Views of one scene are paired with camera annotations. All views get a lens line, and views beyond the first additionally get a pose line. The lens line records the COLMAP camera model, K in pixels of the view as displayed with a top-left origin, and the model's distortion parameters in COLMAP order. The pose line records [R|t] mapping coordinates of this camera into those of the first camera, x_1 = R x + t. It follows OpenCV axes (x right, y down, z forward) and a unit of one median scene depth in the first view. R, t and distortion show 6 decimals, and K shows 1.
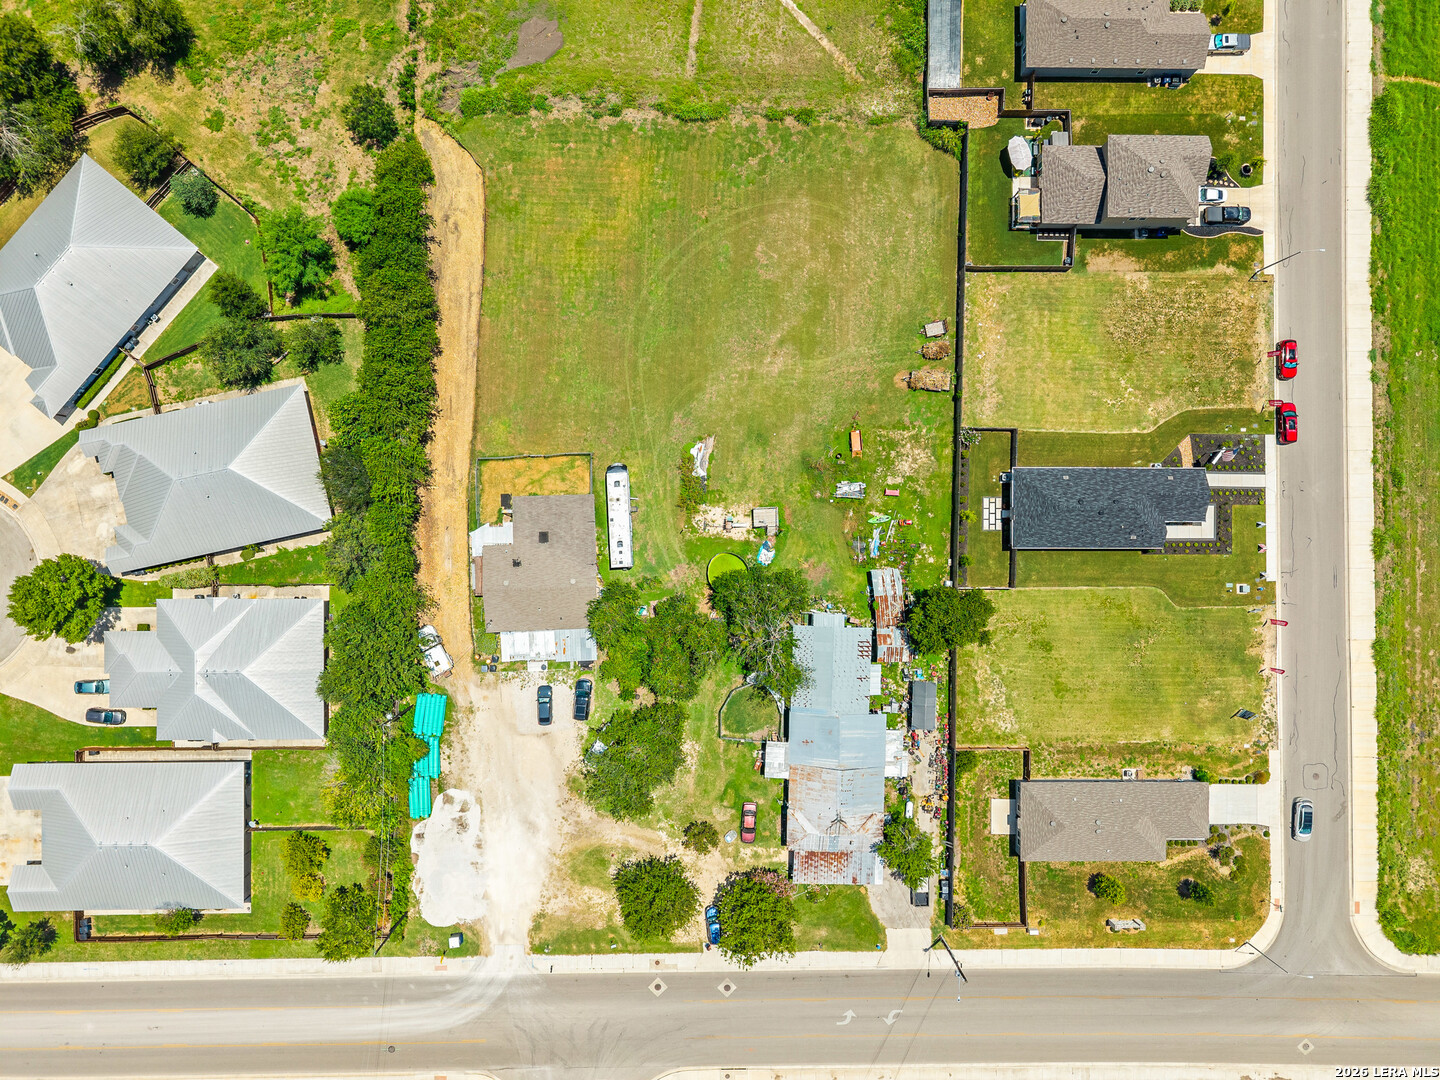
lens RADIAL K [[963.9, 0, 722.1], [0, 963.9, 539.6], [0, 0, 1]] dist [0.018247, -0.015461]
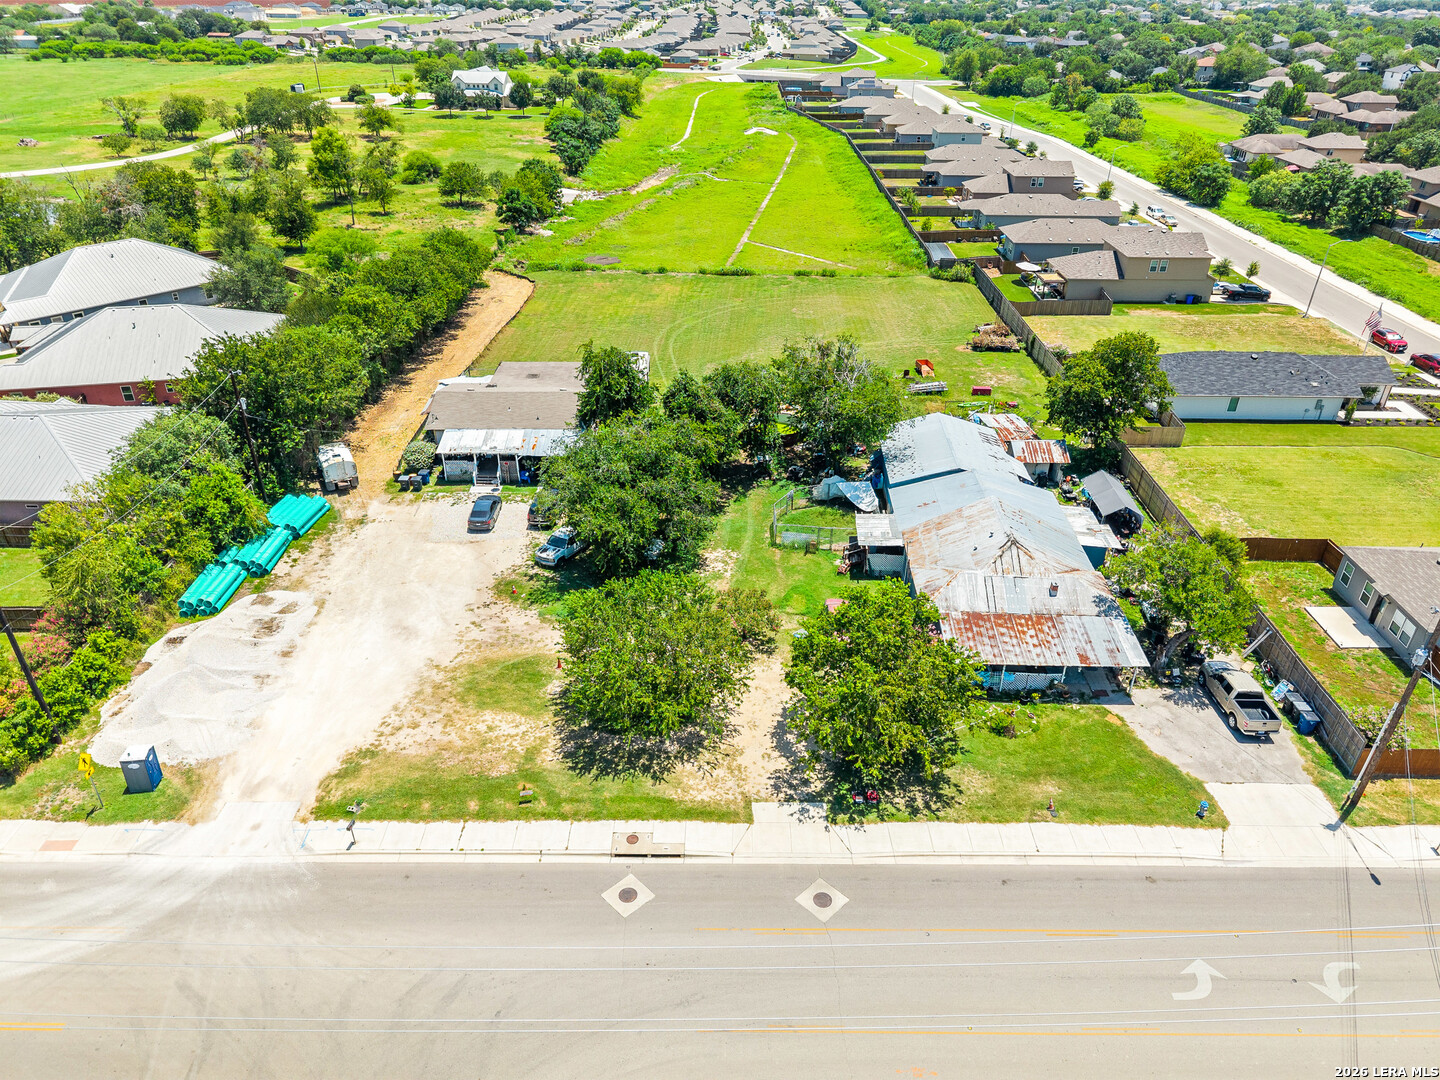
lens RADIAL K [[963.9, 0, 722.1], [0, 963.9, 539.6], [0, 0, 1]] dist [0.018247, -0.015461]
pose [[0.999886, -0.006882, -0.013414, -0.025872], [-0.008041, 0.509159, -0.860635, 0.699335], [0.012753, 0.860645, 0.509046, 0.702372]]
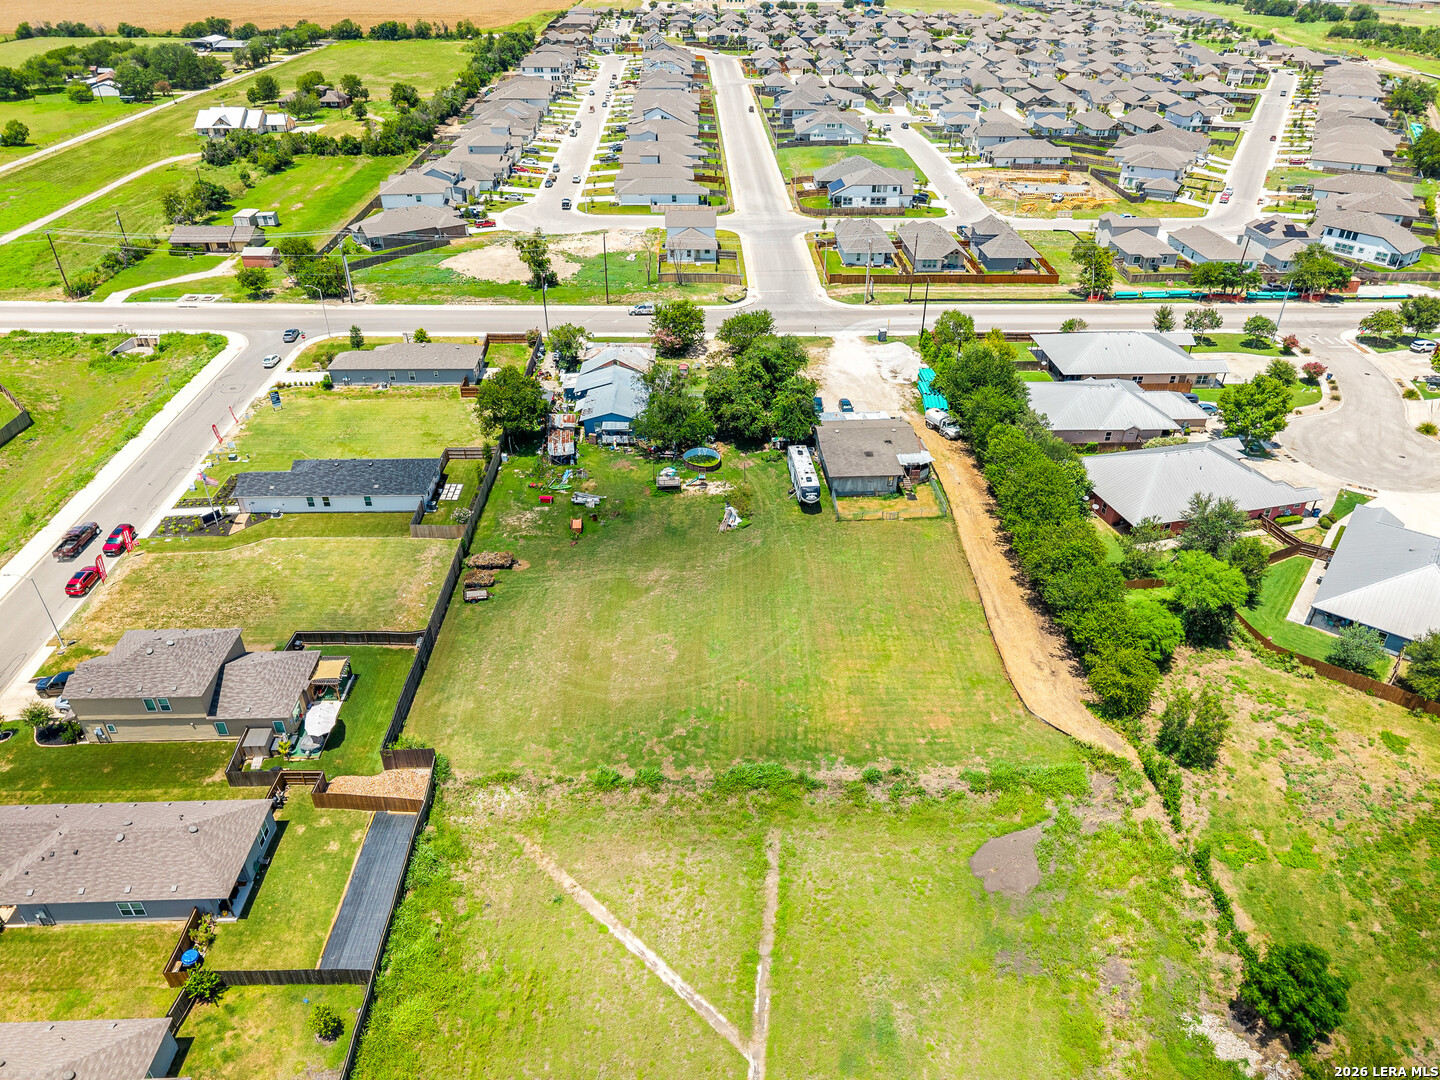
lens RADIAL K [[963.9, 0, 722.1], [0, 963.9, 539.6], [0, 0, 1]] dist [0.018247, -0.015461]
pose [[-0.998826, -0.003719, -0.048289, 0.036809], [-0.038725, -0.537460, 0.842400, -0.958514], [-0.029087, 0.843281, 0.536685, 0.475521]]
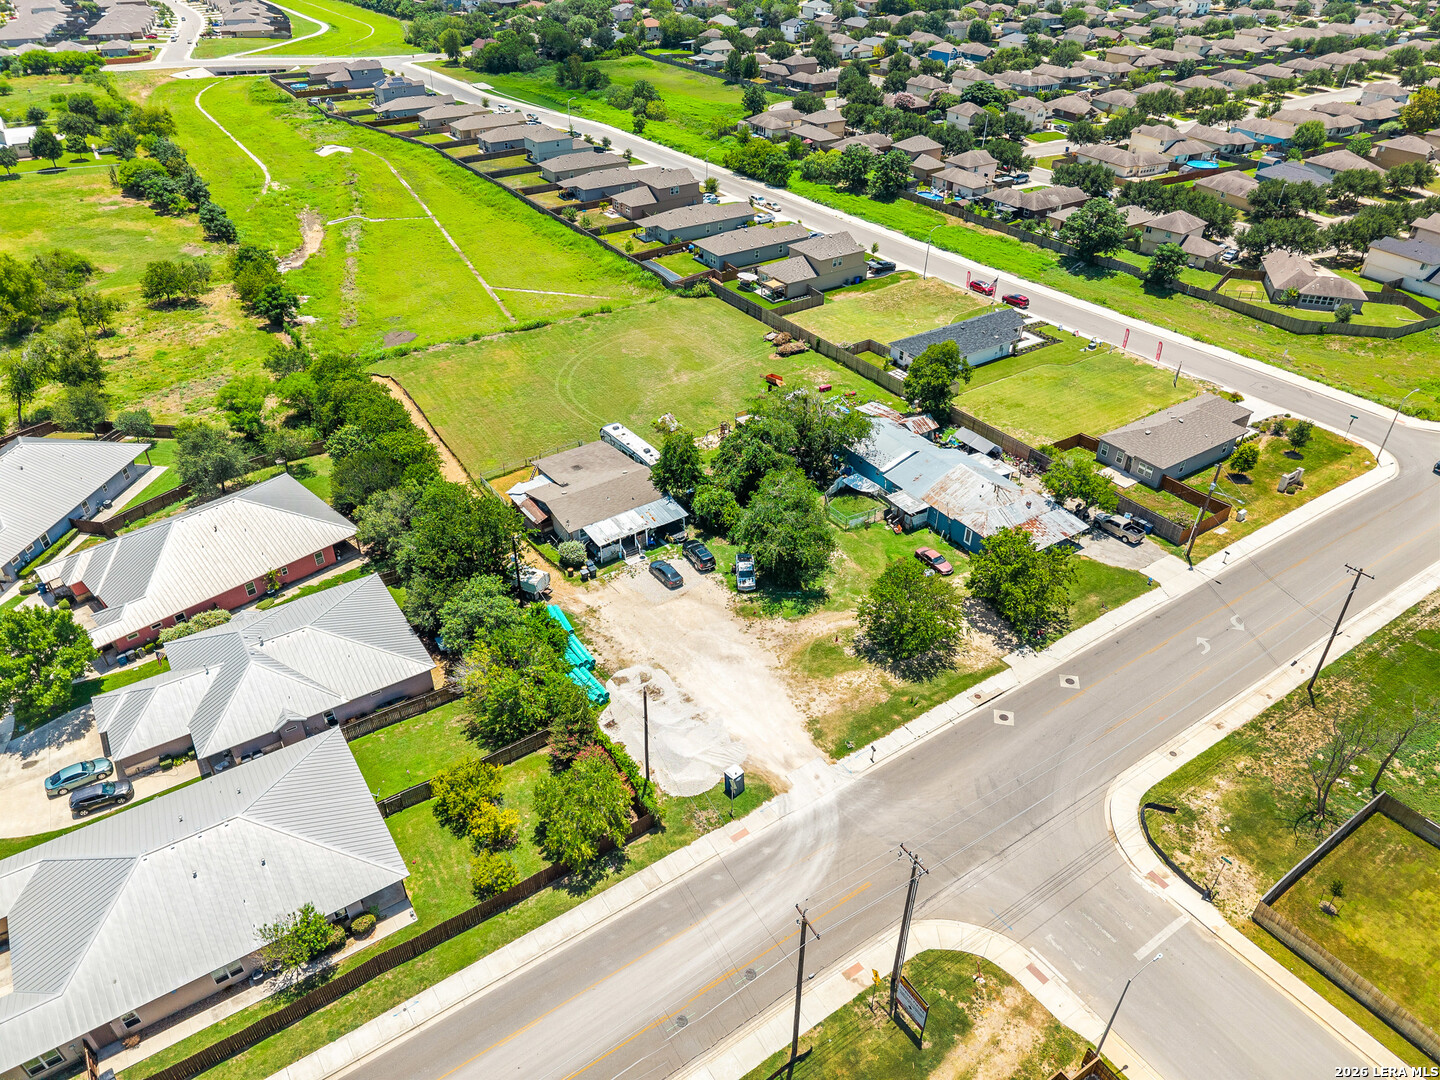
lens RADIAL K [[963.9, 0, 722.1], [0, 963.9, 539.6], [0, 0, 1]] dist [0.018247, -0.015461]
pose [[0.830214, -0.330342, 0.449020, -0.514423], [0.557345, 0.476639, -0.679839, 0.766090], [0.010559, 0.814671, 0.579827, 0.473754]]
